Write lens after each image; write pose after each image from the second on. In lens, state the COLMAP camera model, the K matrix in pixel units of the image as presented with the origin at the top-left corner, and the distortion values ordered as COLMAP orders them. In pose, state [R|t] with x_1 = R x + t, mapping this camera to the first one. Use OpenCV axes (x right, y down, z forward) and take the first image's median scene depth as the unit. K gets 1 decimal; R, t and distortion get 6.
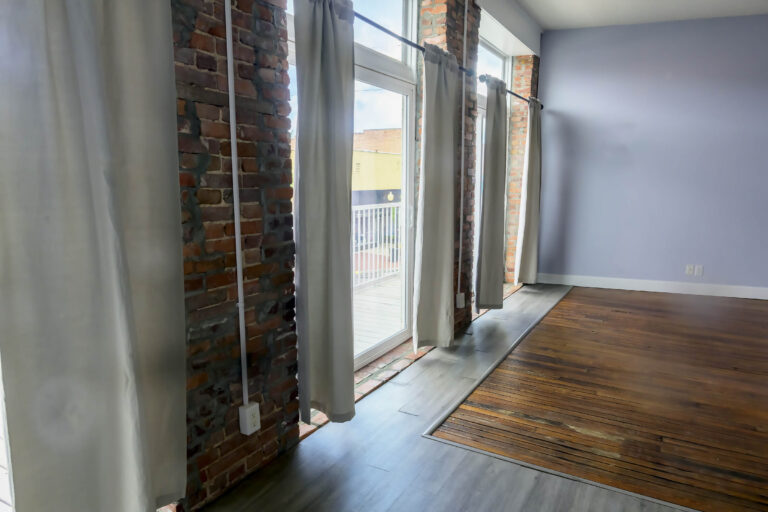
lens RADIAL K [[504.8, 0, 385.9], [0, 504.8, 256.2], [0, 0, 1]] dist [-0.004018, -0.006985]
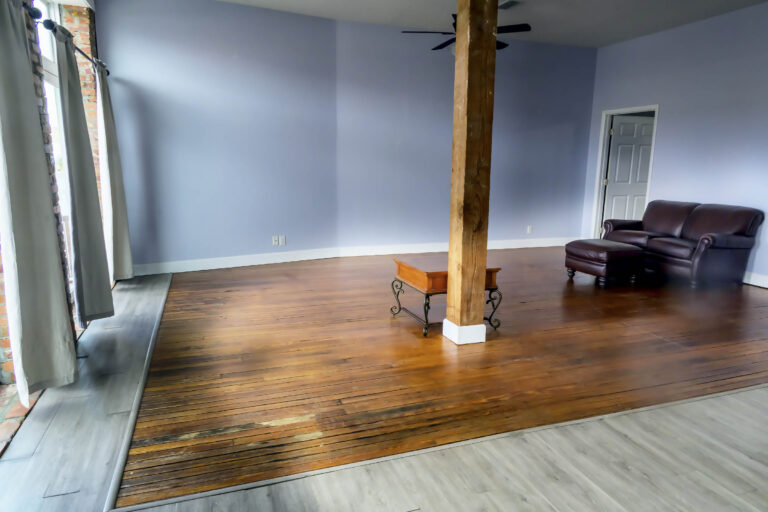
lens RADIAL K [[504.8, 0, 385.9], [0, 504.8, 256.2], [0, 0, 1]] dist [-0.004018, -0.006985]
pose [[0.649284, -0.143662, 0.746854, -0.132224], [0.111320, 0.989373, 0.093535, -0.031352], [-0.752355, 0.022409, 0.658377, 0.183090]]
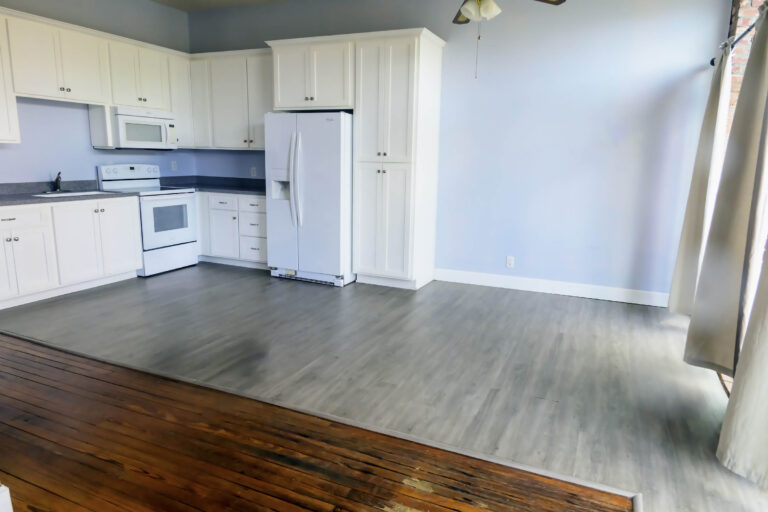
lens RADIAL K [[504.8, 0, 385.9], [0, 504.8, 256.2], [0, 0, 1]] dist [-0.004018, -0.006985]
pose [[-0.994661, -0.007617, -0.102919, 0.481265], [-0.042881, 0.937612, 0.345028, -0.213288], [0.093870, 0.347599, -0.932933, 1.369097]]
